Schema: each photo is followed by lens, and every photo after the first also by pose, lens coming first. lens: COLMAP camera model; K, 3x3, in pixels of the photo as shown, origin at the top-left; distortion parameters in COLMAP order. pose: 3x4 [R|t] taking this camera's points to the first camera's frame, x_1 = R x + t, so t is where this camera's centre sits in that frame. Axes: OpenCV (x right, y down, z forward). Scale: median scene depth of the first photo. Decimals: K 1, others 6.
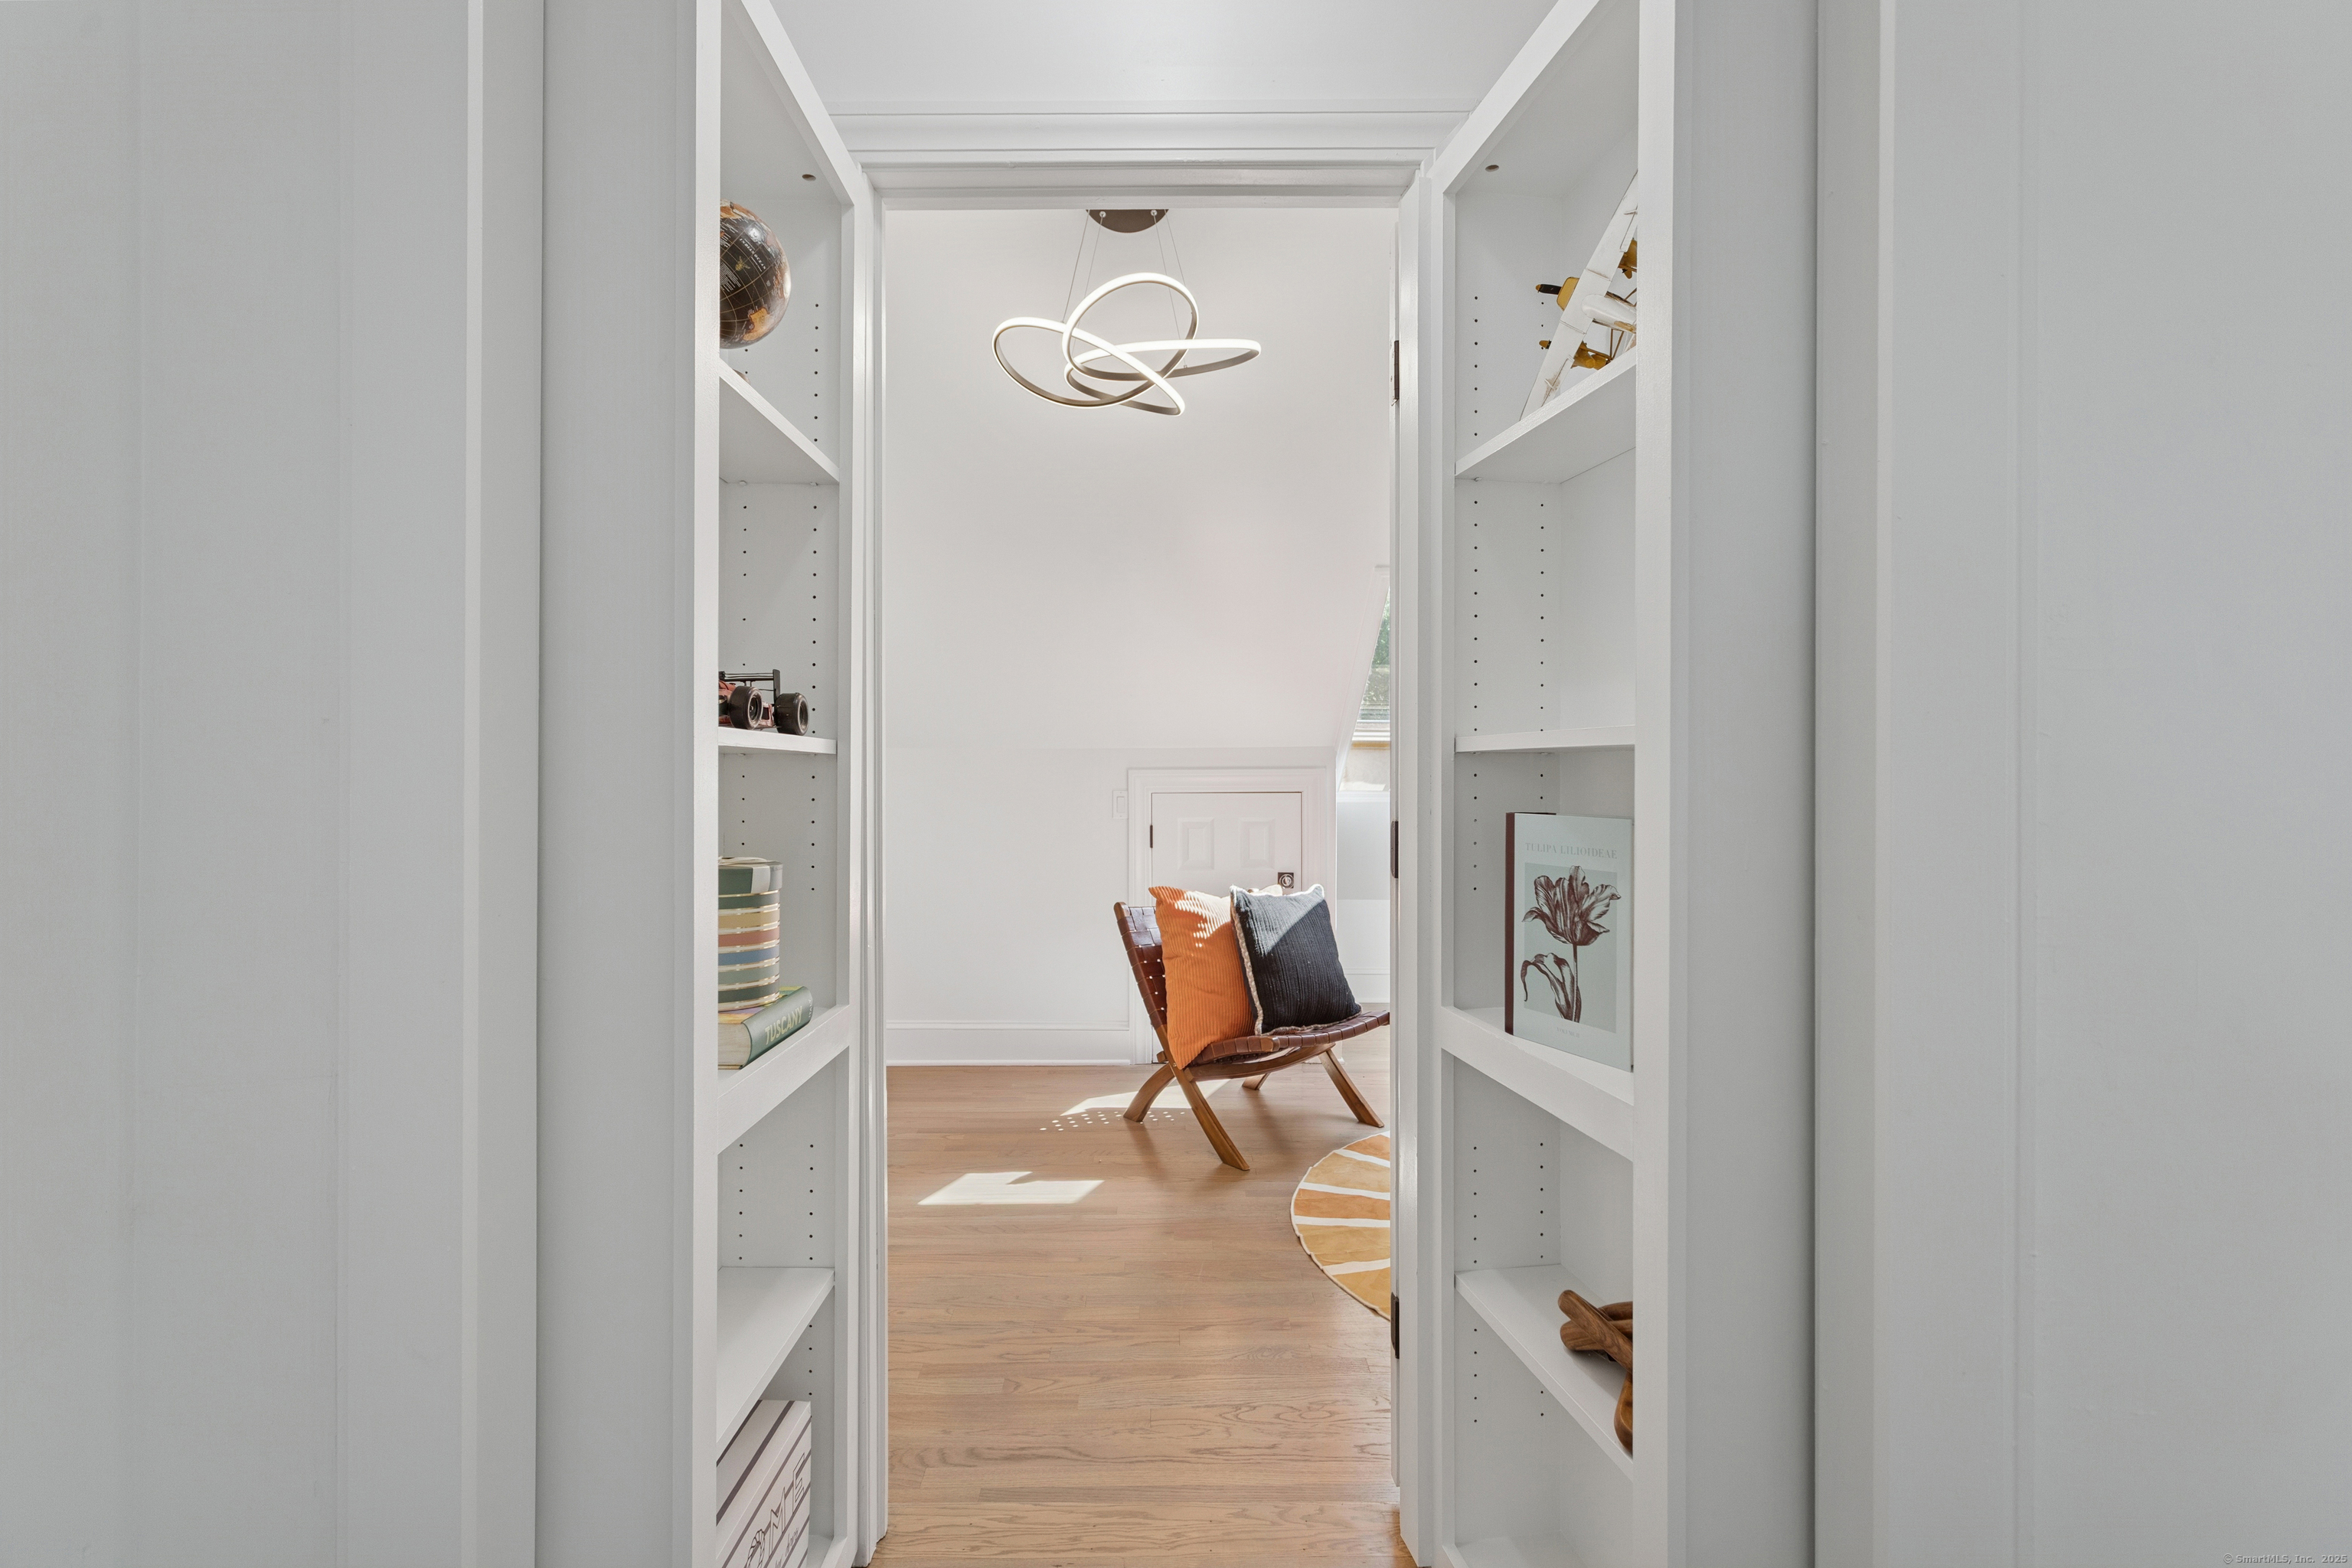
lens RADIAL K [[1120.0, 0, 1174.5], [0, 1120.0, 779.1], [0, 0, 1]] dist [0.000709, 0.002266]
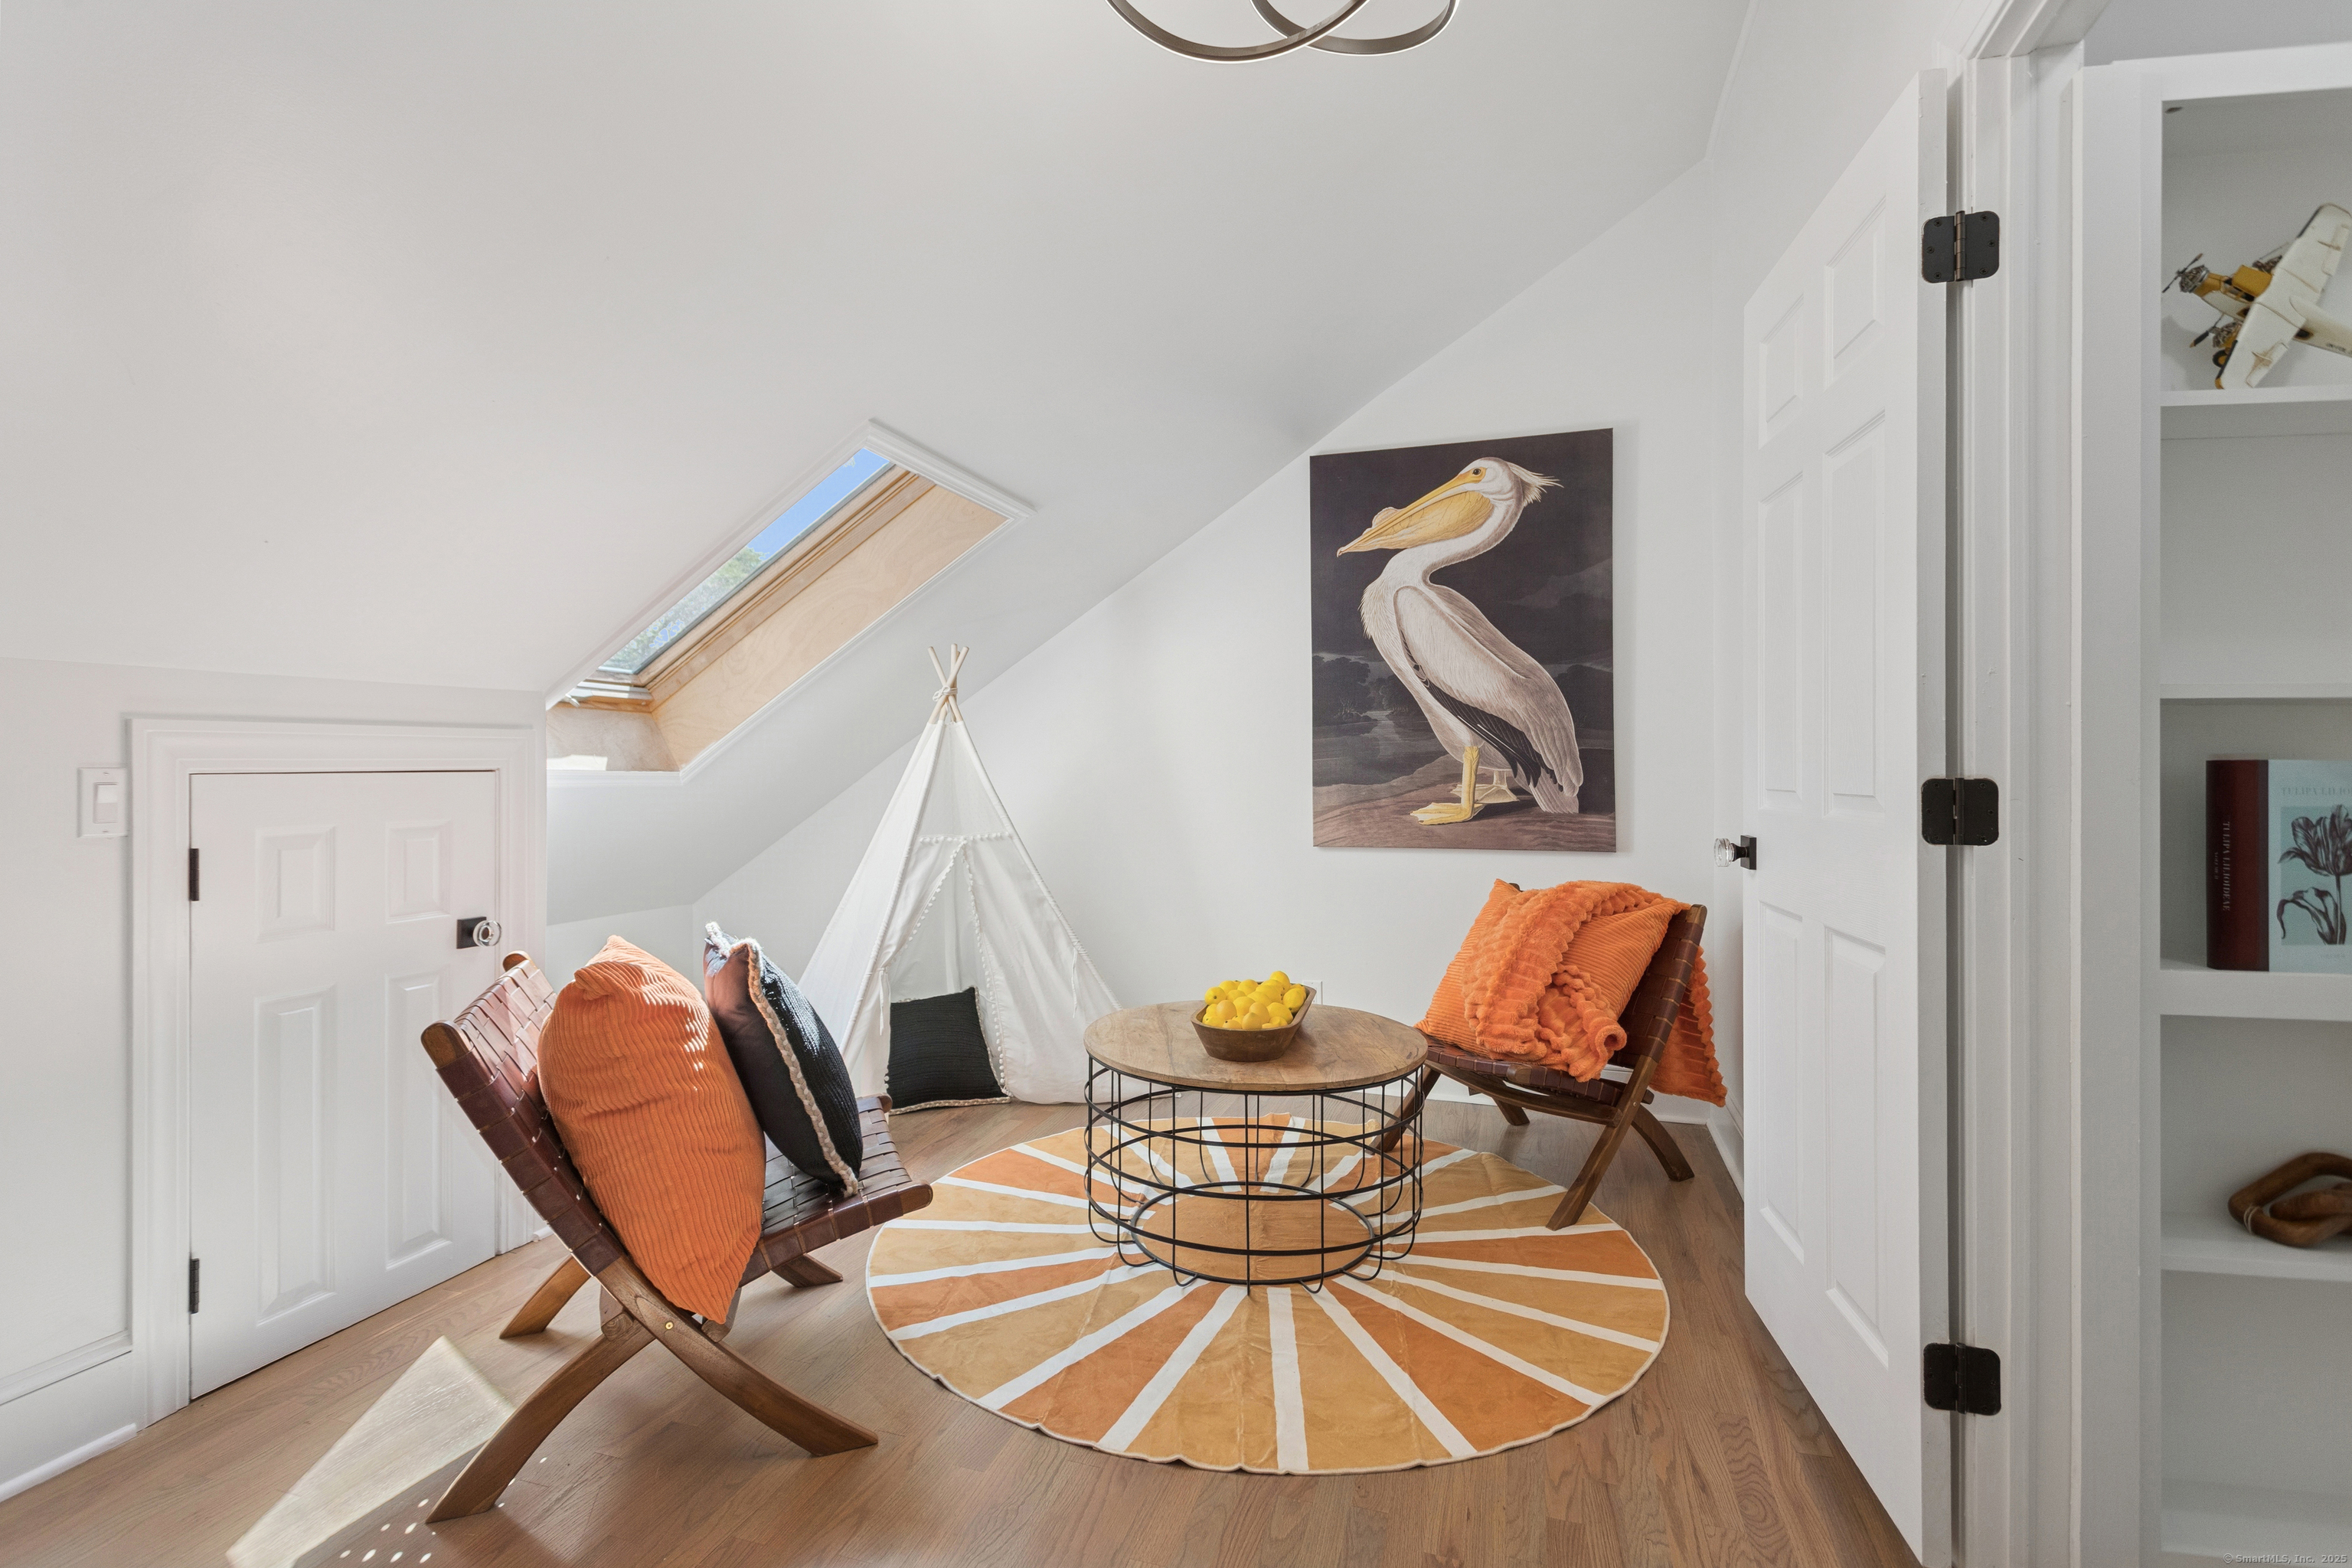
lens RADIAL K [[1120.0, 0, 1175.3], [0, 1120.0, 765.7], [0, 0, 1]] dist [0.000709, 0.002266]
pose [[0.320560, 0.000263, 0.947228, -1.028728], [0.002844, 0.999995, -0.001240, 0.035323], [-0.947224, 0.003091, 0.320557, 1.667394]]
